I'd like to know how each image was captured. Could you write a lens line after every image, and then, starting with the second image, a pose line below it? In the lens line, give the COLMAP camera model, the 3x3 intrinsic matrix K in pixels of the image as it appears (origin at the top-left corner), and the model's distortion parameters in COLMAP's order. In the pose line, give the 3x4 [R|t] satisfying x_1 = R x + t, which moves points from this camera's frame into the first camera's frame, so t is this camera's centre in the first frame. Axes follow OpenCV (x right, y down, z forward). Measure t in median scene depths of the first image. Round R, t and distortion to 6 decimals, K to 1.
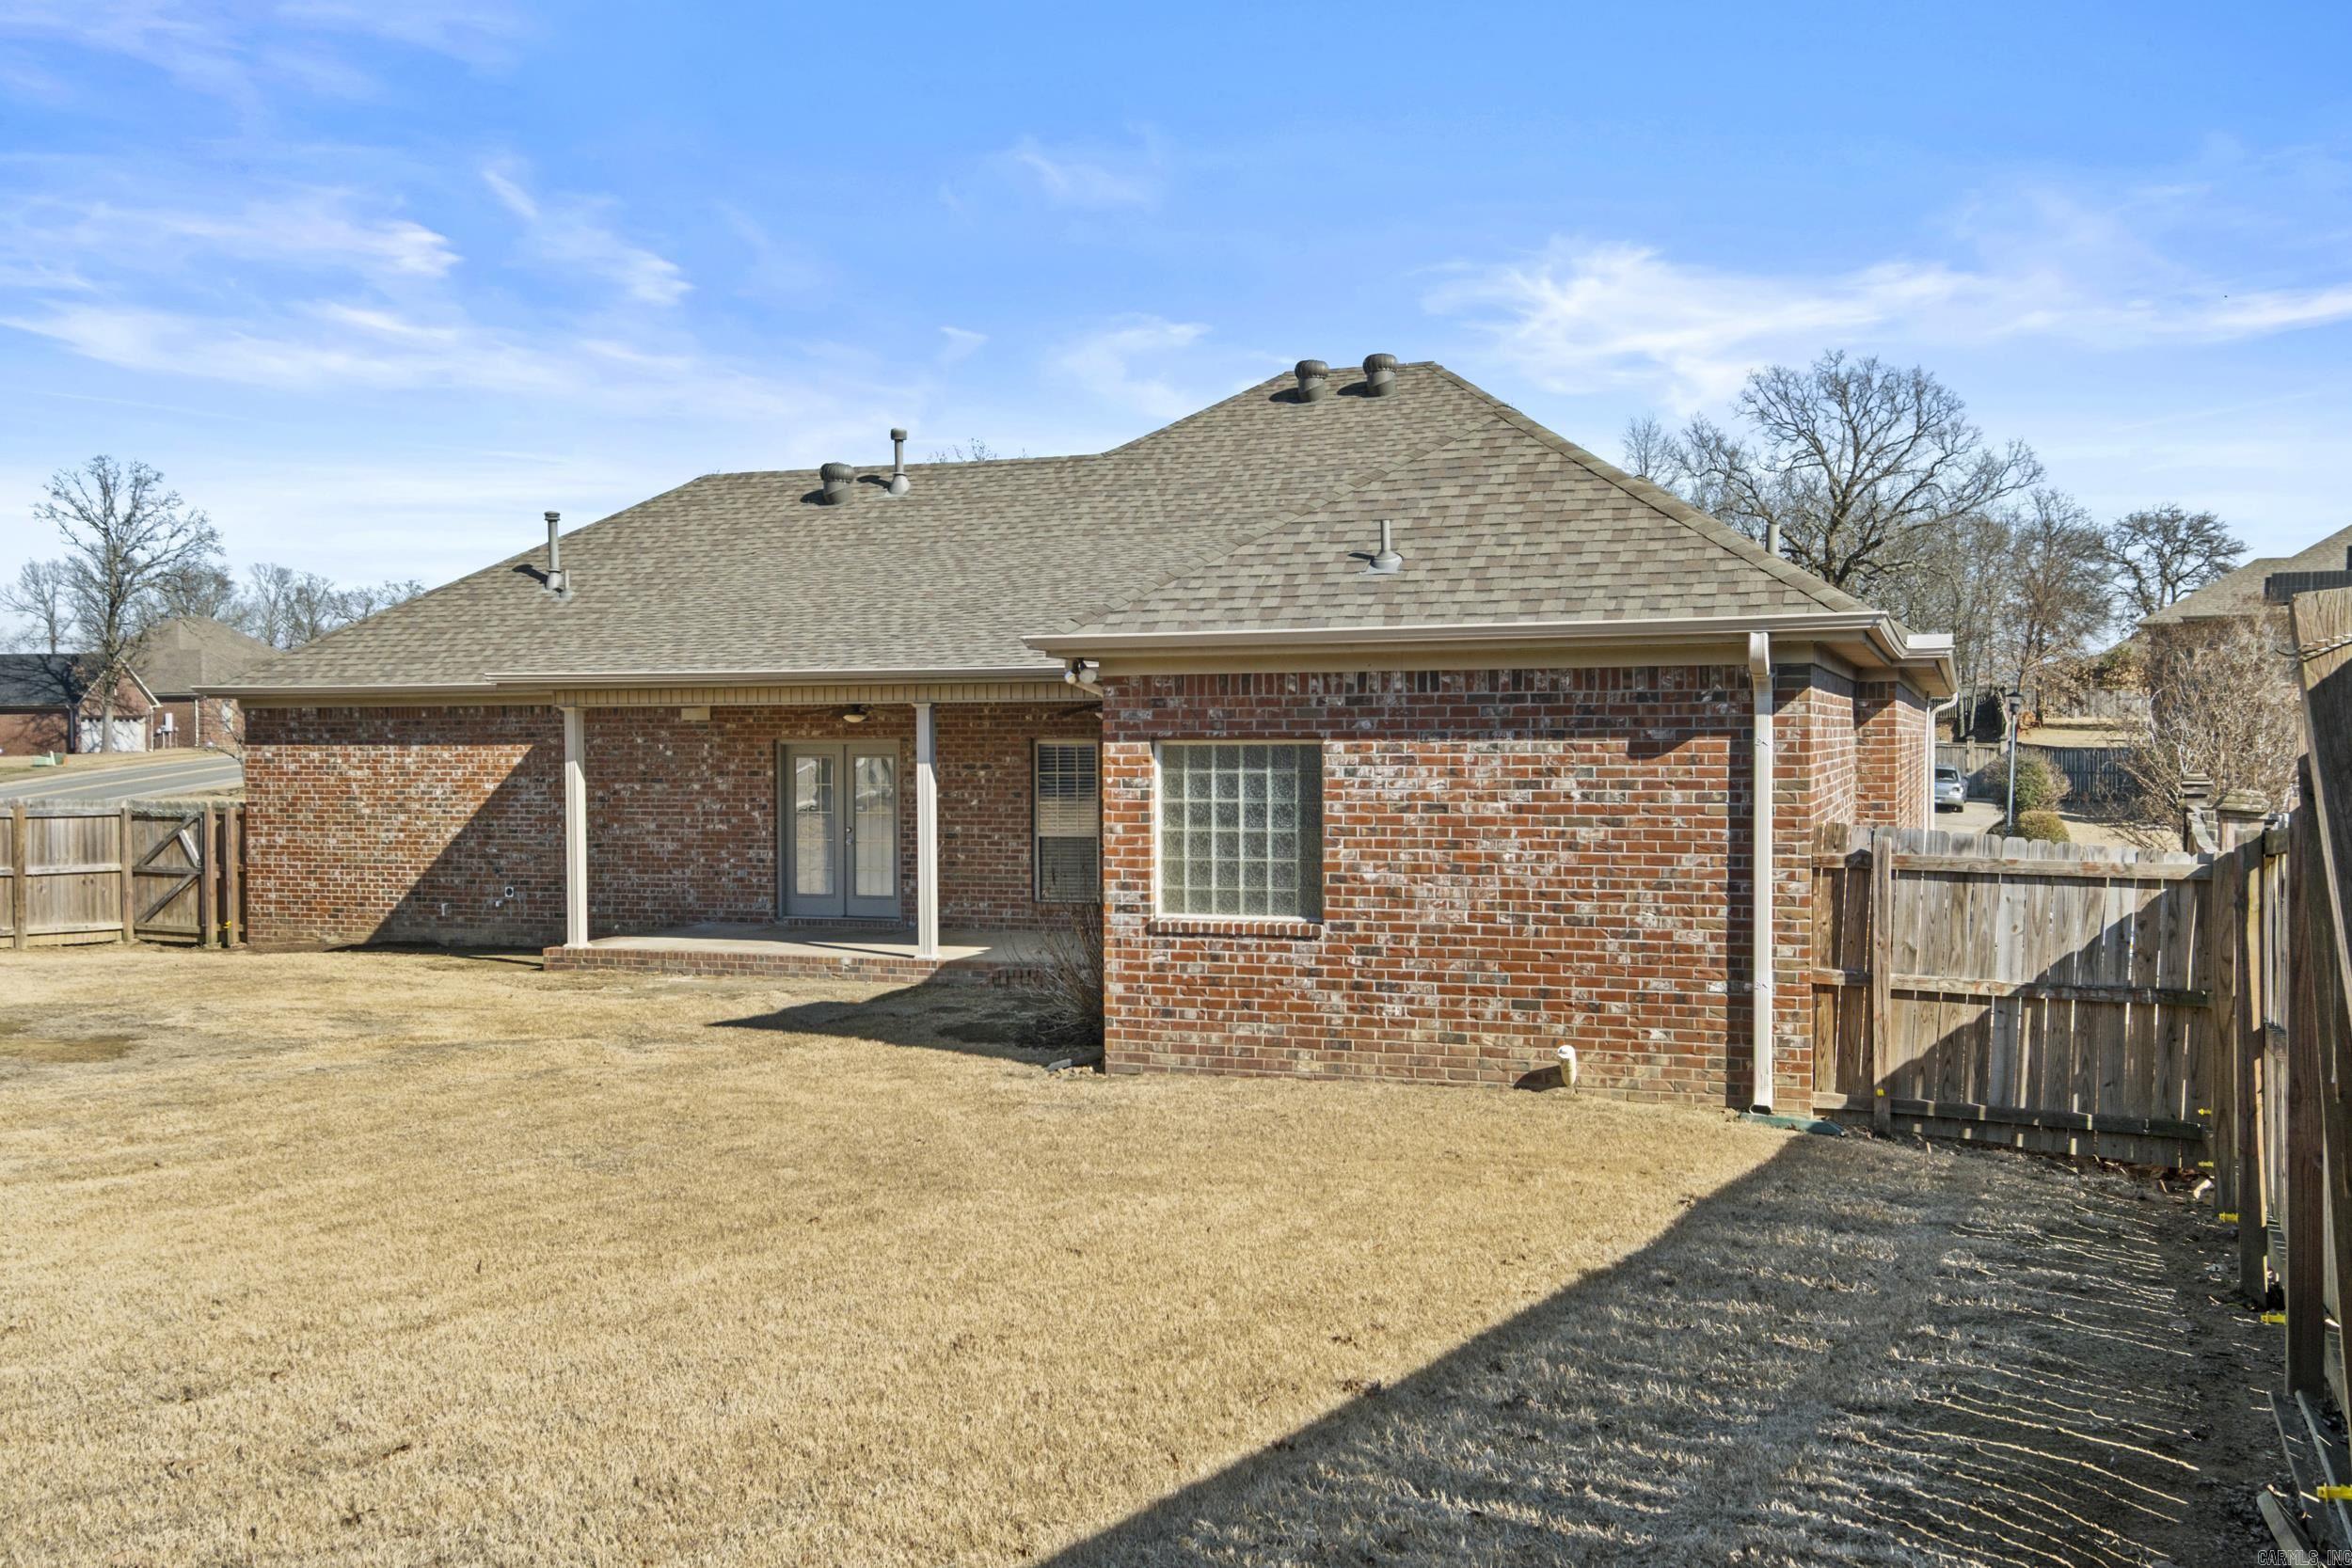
lens RADIAL K [[2192.0, 0, 1176.0], [0, 2192.0, 784.0], [0, 0, 1]] dist [0.063200, 0.067642]
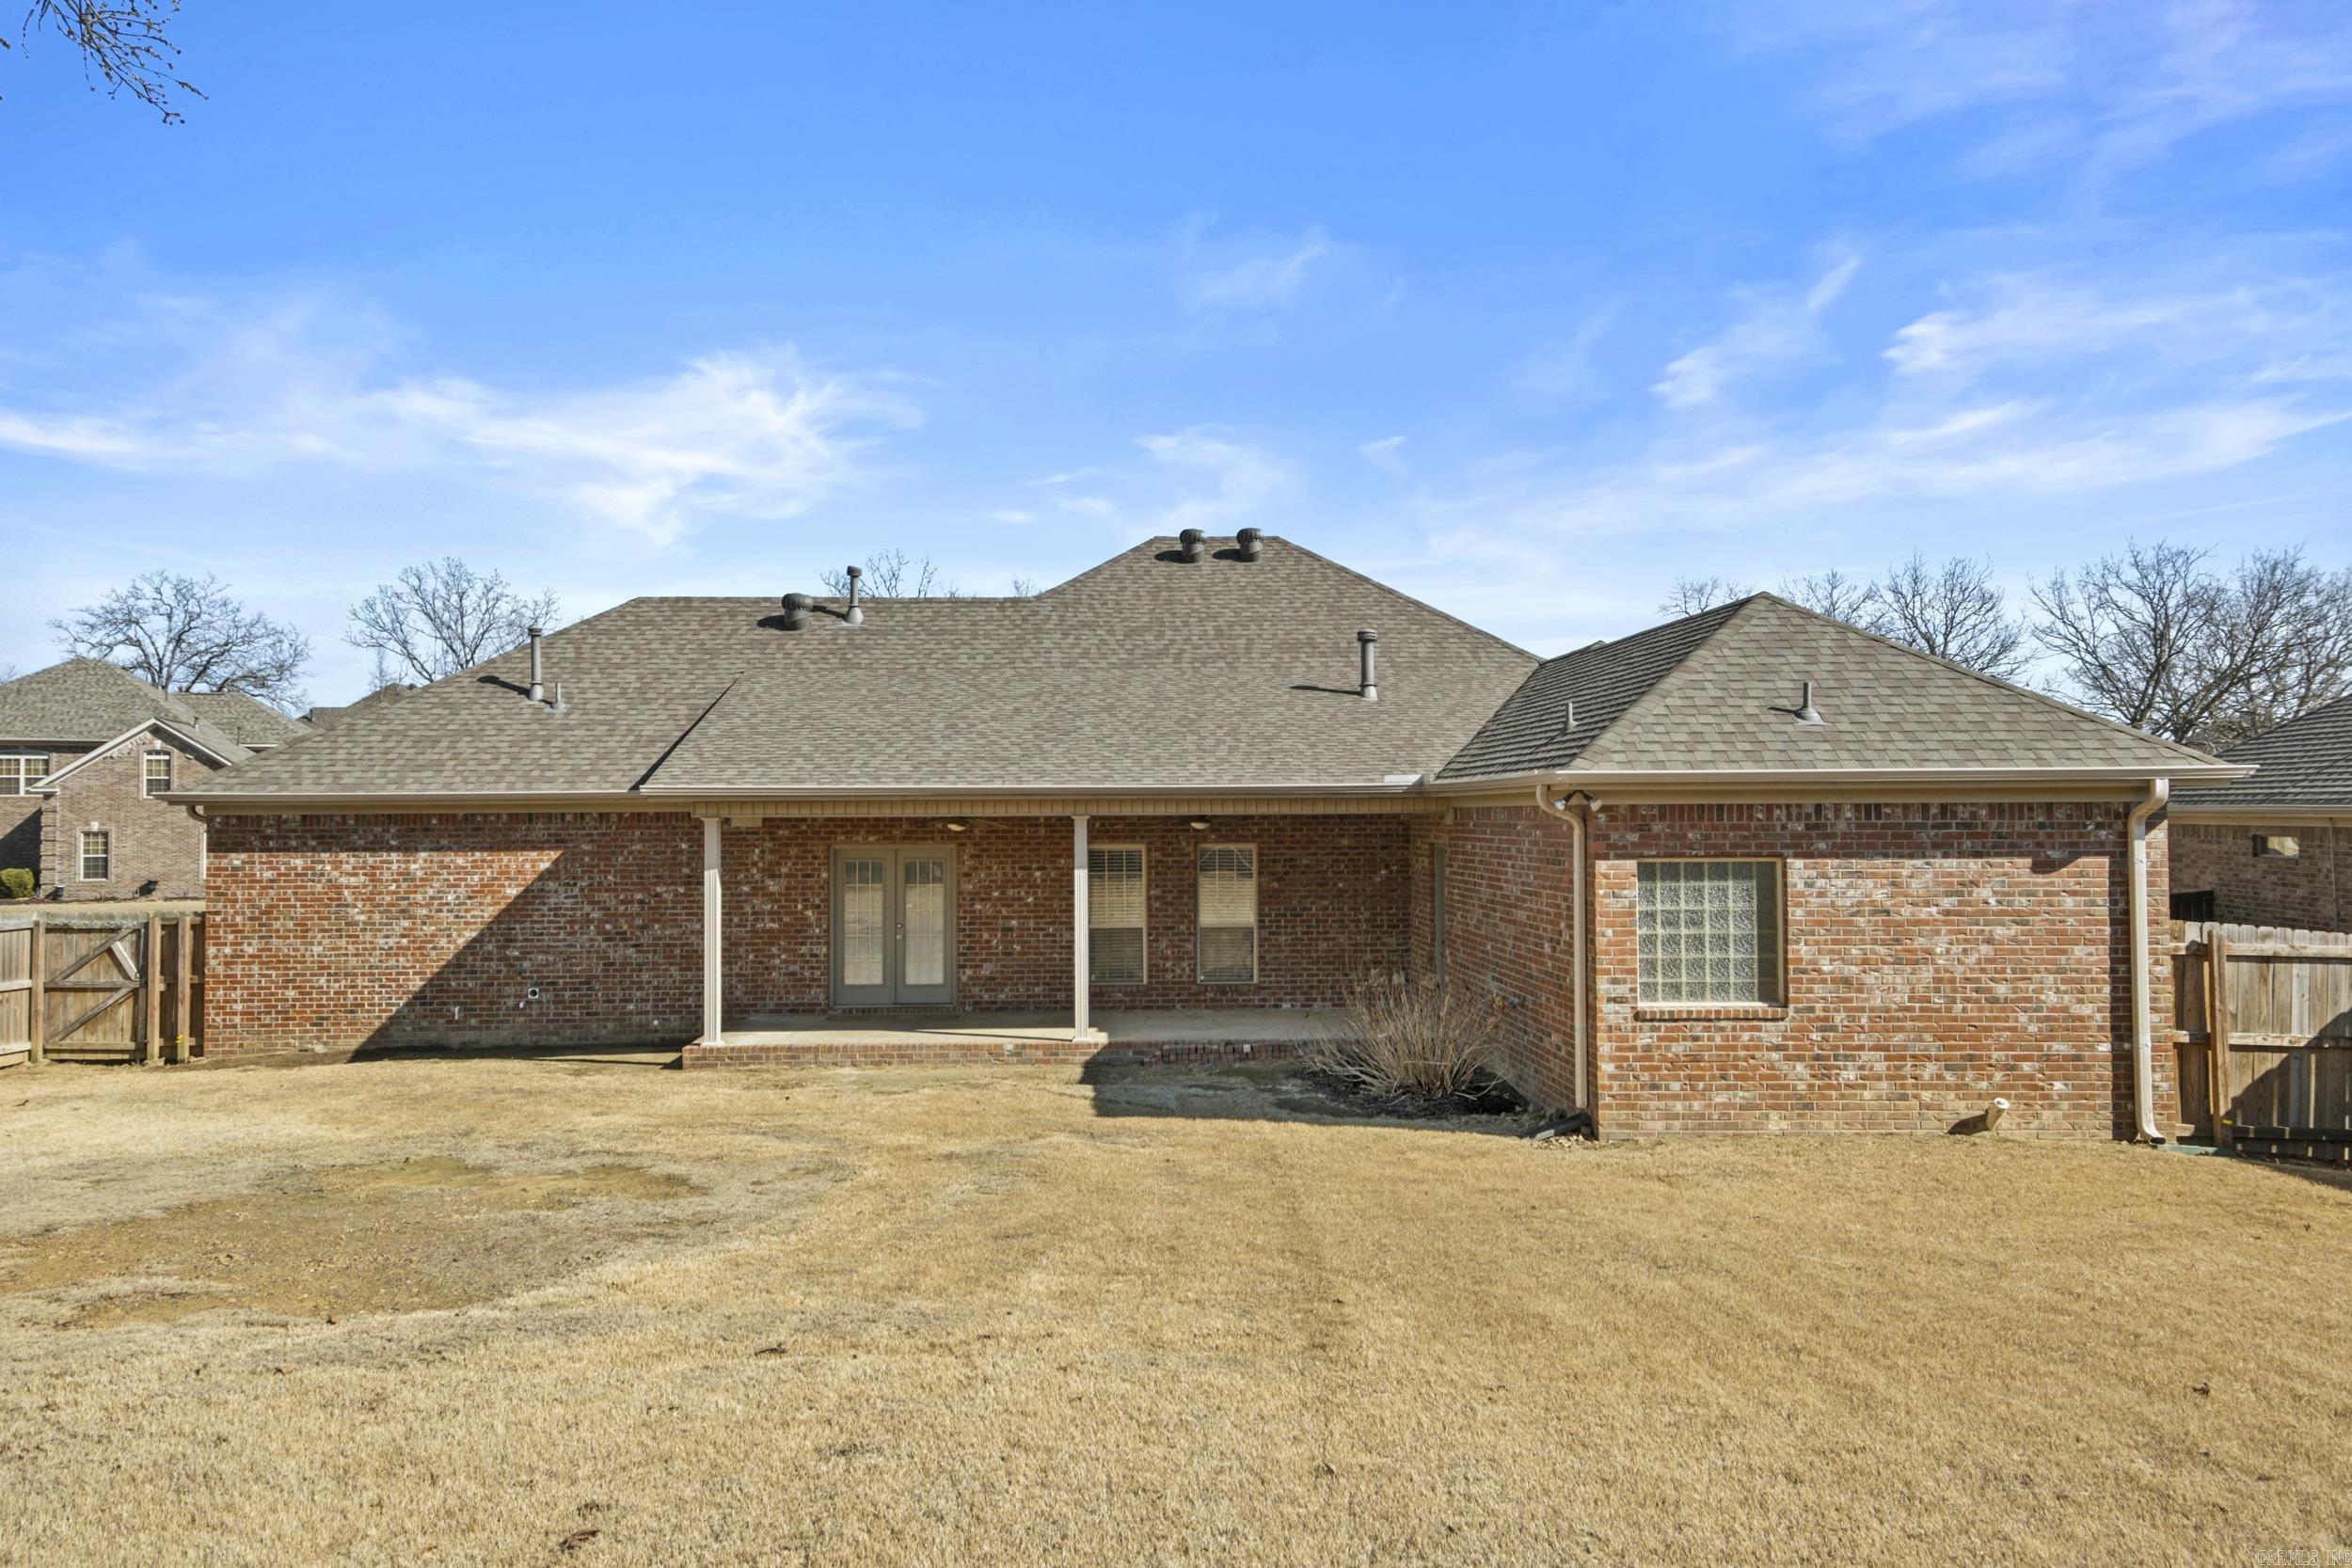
lens RADIAL K [[1763.6, 0, 1176.0], [0, 1763.6, 784.0], [0, 0, 1]] dist [0.069703, 0.001823]
pose [[0.923981, 0.007266, 0.382369, -0.616926], [0.008334, 0.999200, -0.039124, -0.024886], [-0.382348, 0.039336, 0.923181, 0.198381]]
